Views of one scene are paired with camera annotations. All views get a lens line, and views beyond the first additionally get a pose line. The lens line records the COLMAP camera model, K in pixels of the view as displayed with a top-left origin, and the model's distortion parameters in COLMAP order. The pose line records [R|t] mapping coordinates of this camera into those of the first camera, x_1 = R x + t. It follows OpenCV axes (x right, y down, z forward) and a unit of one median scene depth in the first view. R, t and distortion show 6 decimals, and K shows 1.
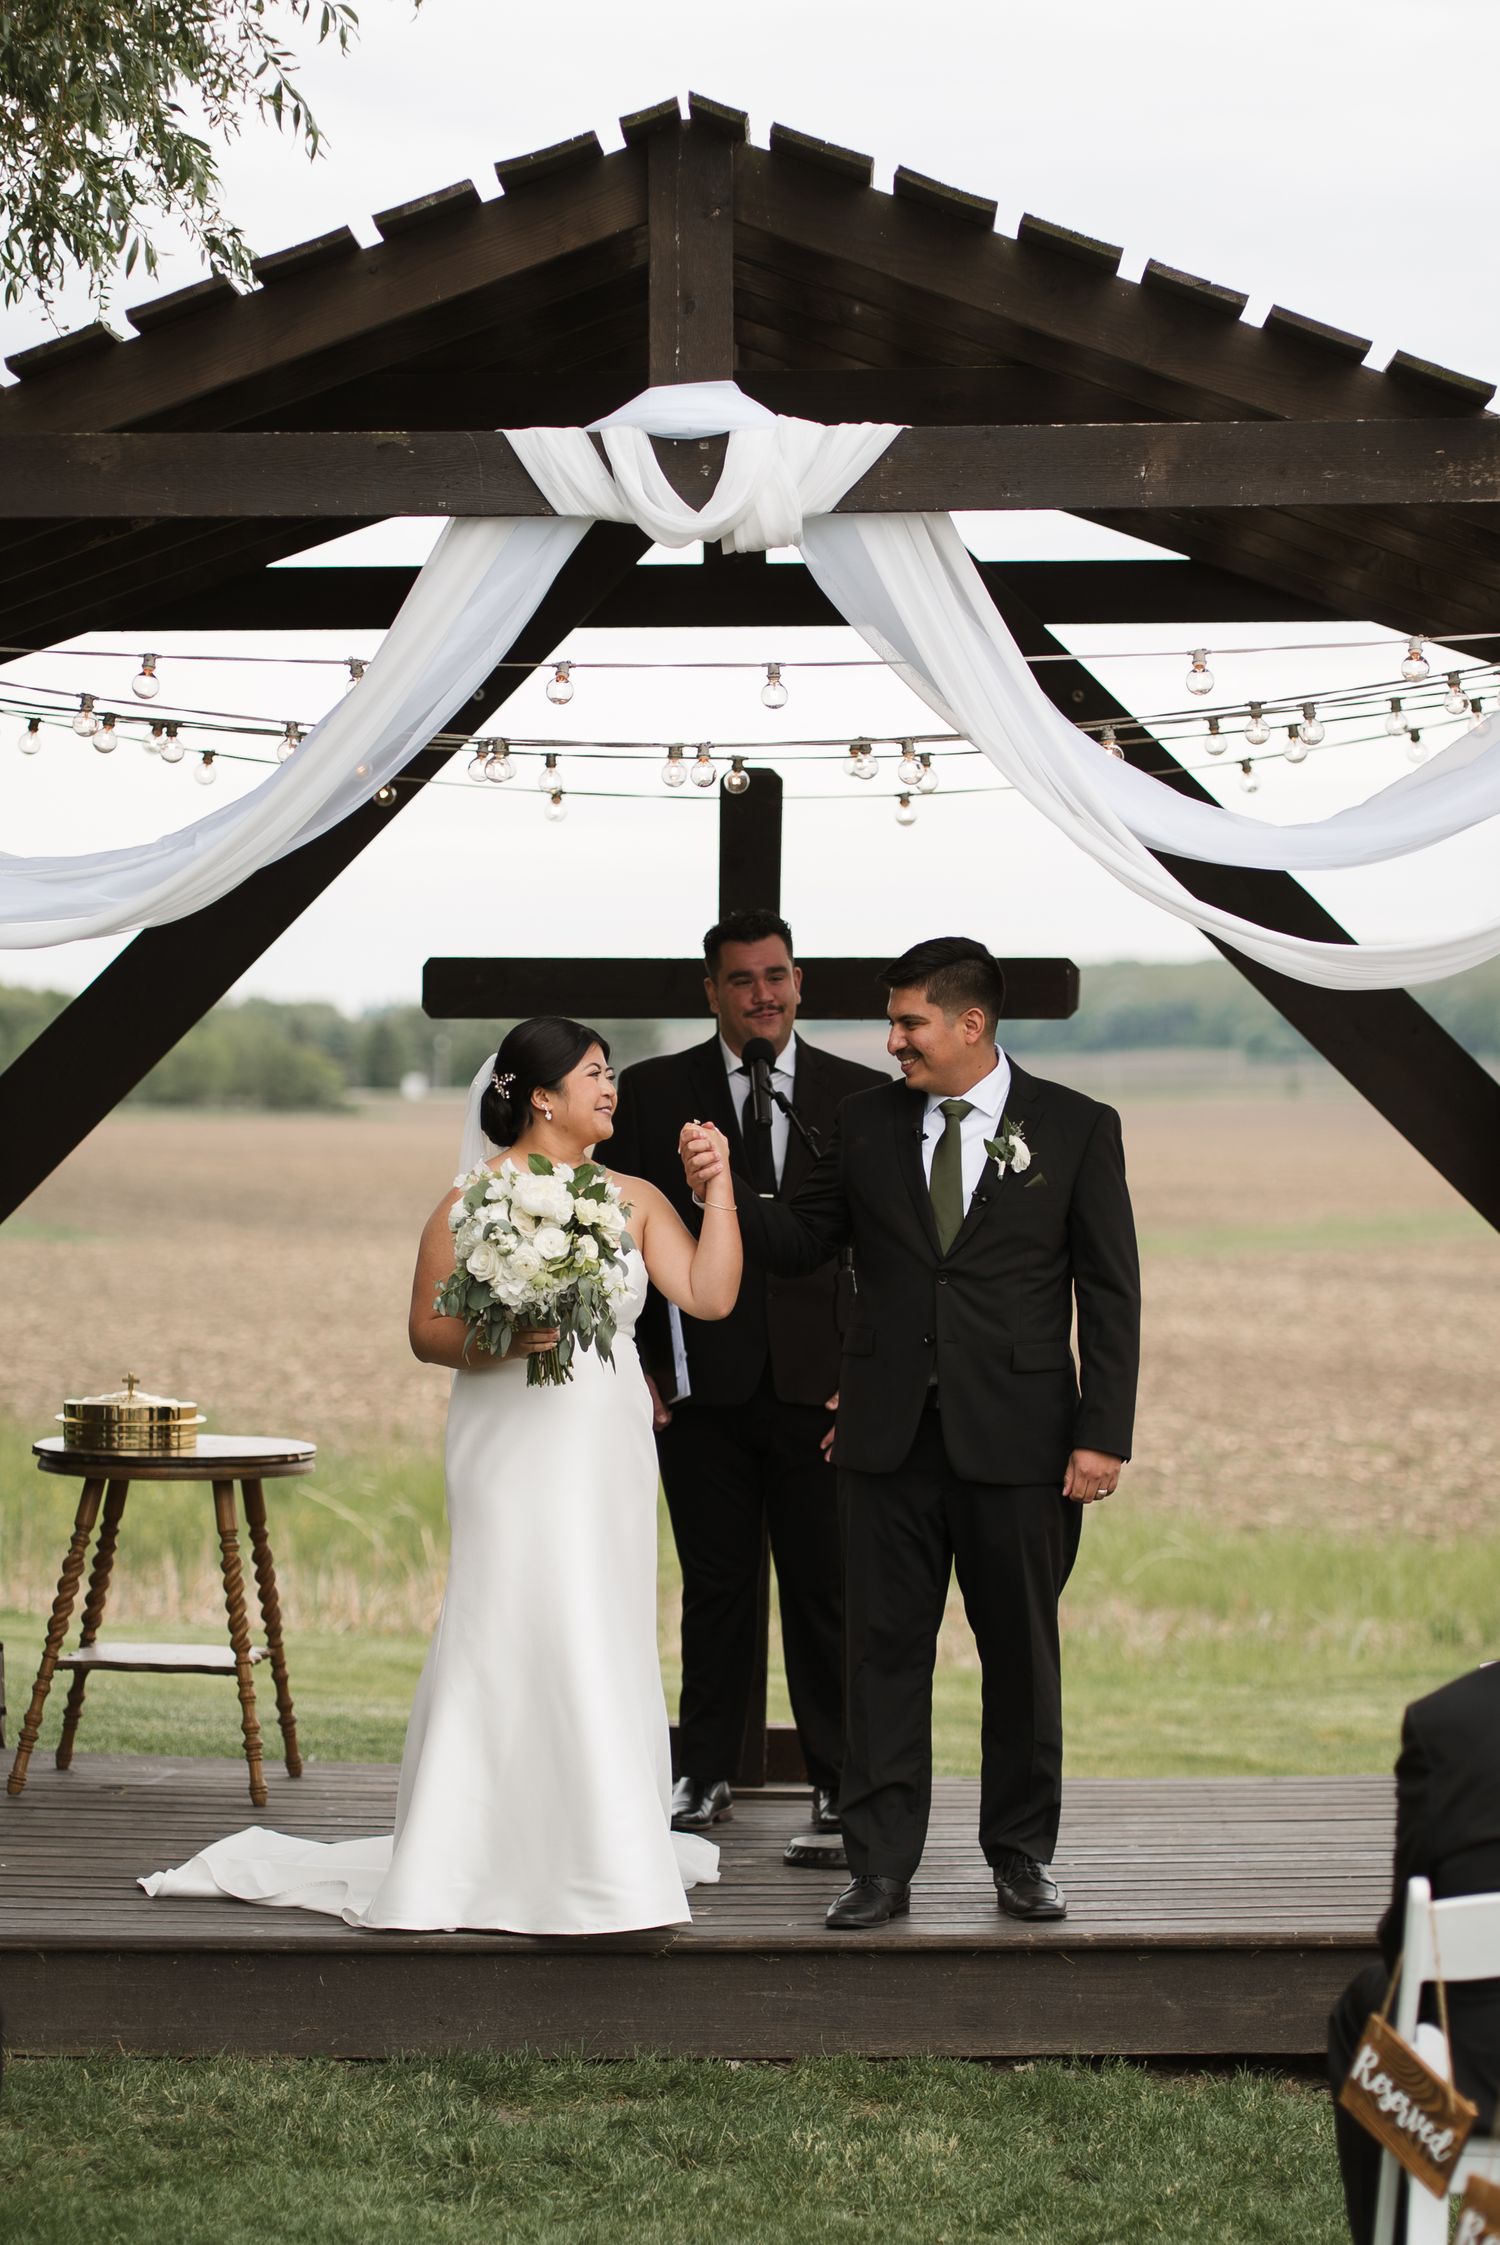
lens RADIAL K [[5901.3, 0, 828.7], [0, 5901.3, 1121.5], [0, 0, 1]] dist [-0.072447, 0.000000]
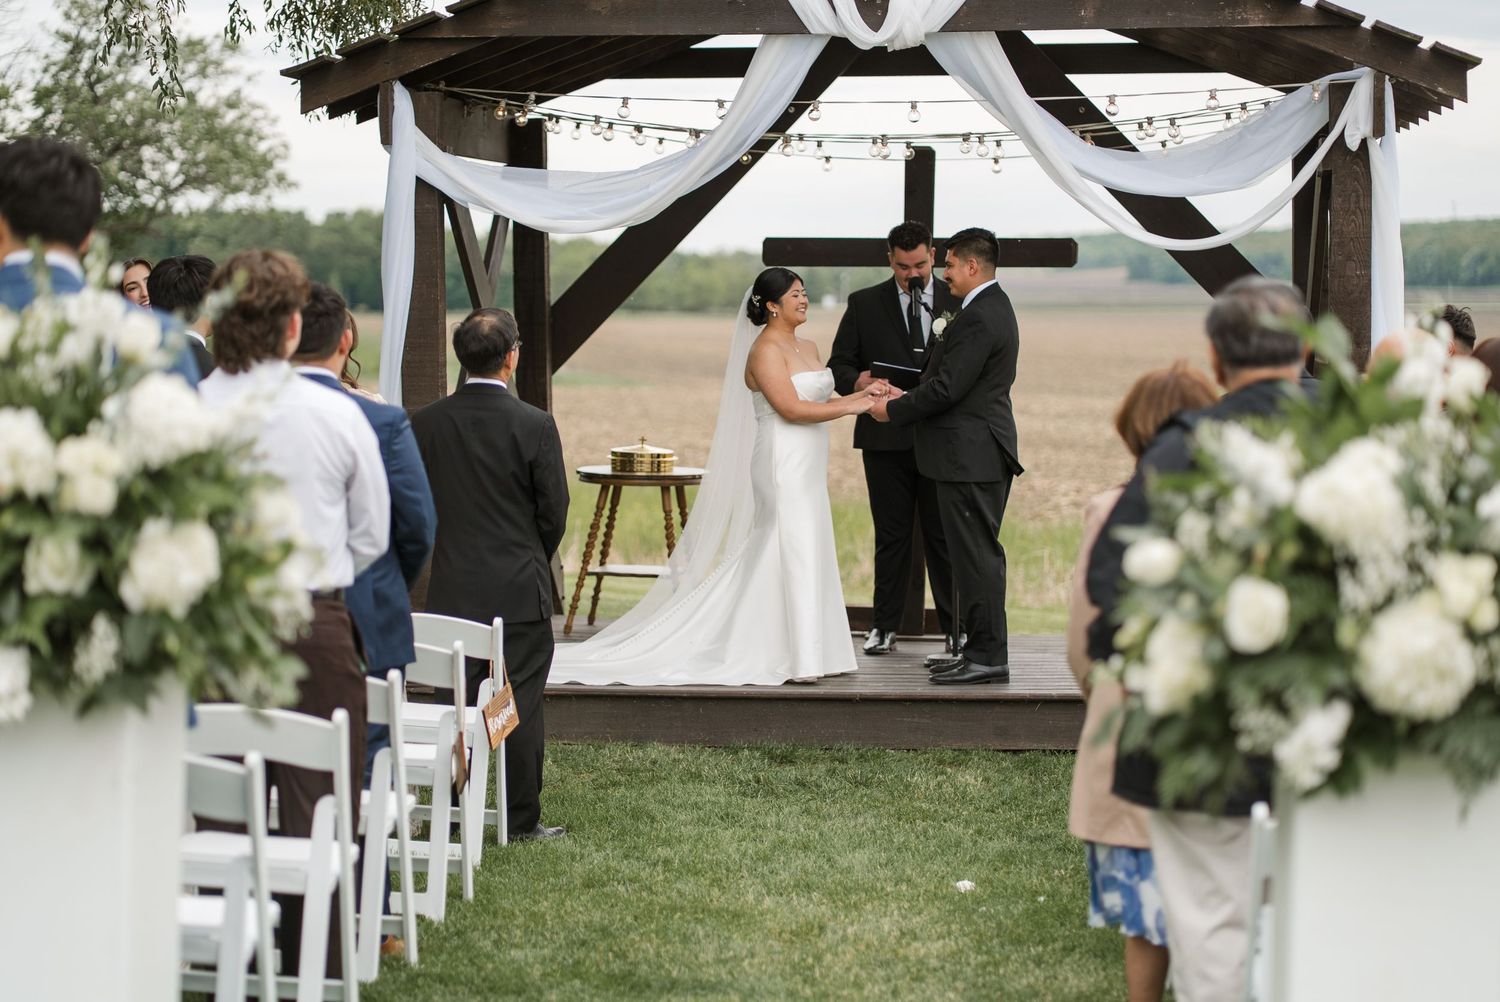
lens RADIAL K [[3507.6, 0, 756.8], [0, 3507.6, 510.5], [0, 0, 1]] dist [-0.041611, 0.000000]
pose [[0.995395, 0.008237, -0.095499, 0.049436], [-0.003153, 0.998575, 0.053264, 0.002555], [0.095801, -0.052718, 0.994003, -0.242862]]
